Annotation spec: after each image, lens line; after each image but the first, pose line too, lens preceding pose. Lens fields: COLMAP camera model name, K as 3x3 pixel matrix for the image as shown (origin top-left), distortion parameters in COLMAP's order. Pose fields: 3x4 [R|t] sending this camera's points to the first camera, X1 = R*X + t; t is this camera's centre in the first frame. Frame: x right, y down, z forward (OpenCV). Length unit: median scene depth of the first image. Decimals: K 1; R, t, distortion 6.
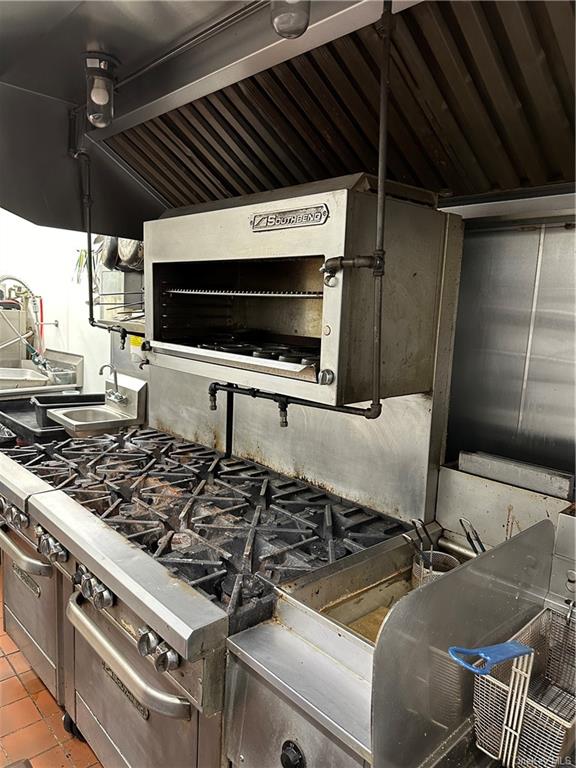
lens RADIAL K [[533.0, 0, 287.4], [0, 533.0, 382.6], [0, 0, 1]] dist [0.032976, -0.049937]
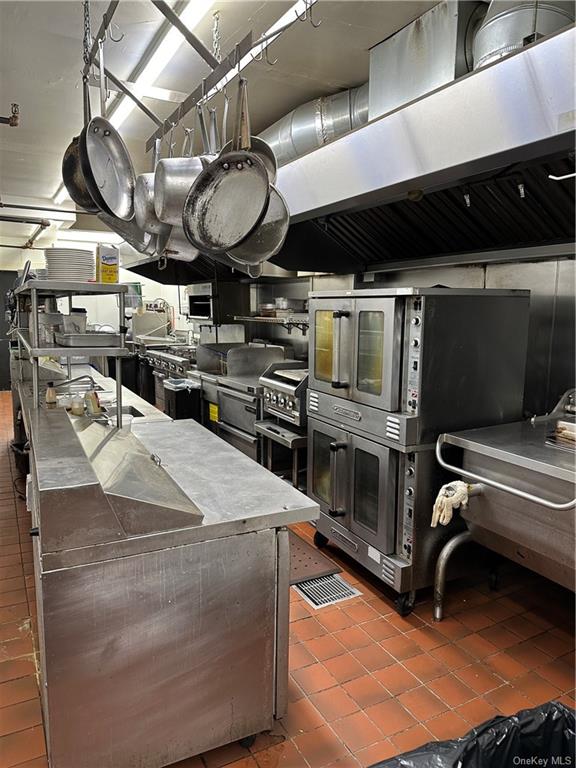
lens RADIAL K [[533.0, 0, 293.5], [0, 533.0, 384.1], [0, 0, 1]] dist [0.032976, -0.049937]
pose [[0.967833, 0.001548, -0.251591, 1.139022], [-0.003575, 0.999965, -0.007603, 0.347874], [0.251570, 0.008258, 0.967804, -1.995453]]
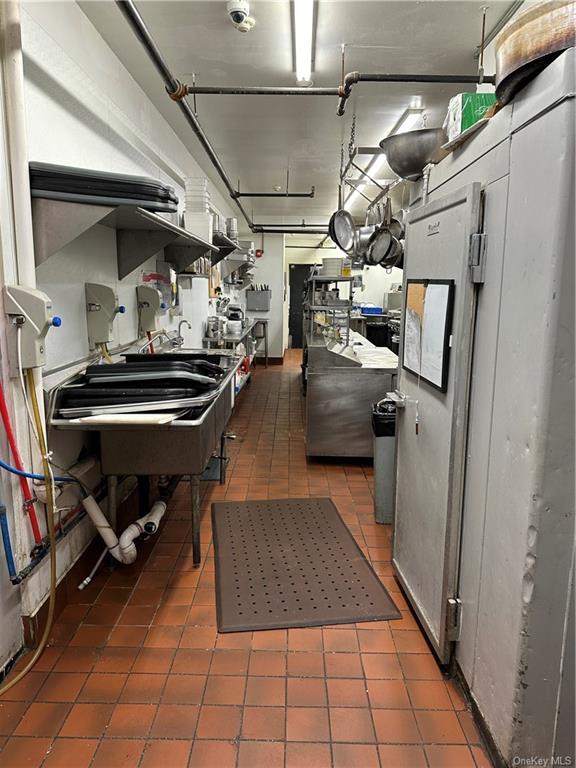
lens RADIAL K [[533.0, 0, 287.6], [0, 533.0, 384.6], [0, 0, 1]] dist [0.032976, -0.049937]
pose [[0.717479, 0.076015, -0.692421, 4.611764], [-0.064710, 0.997003, 0.042400, 1.092398], [0.693568, 0.014385, 0.720247, -5.720973]]
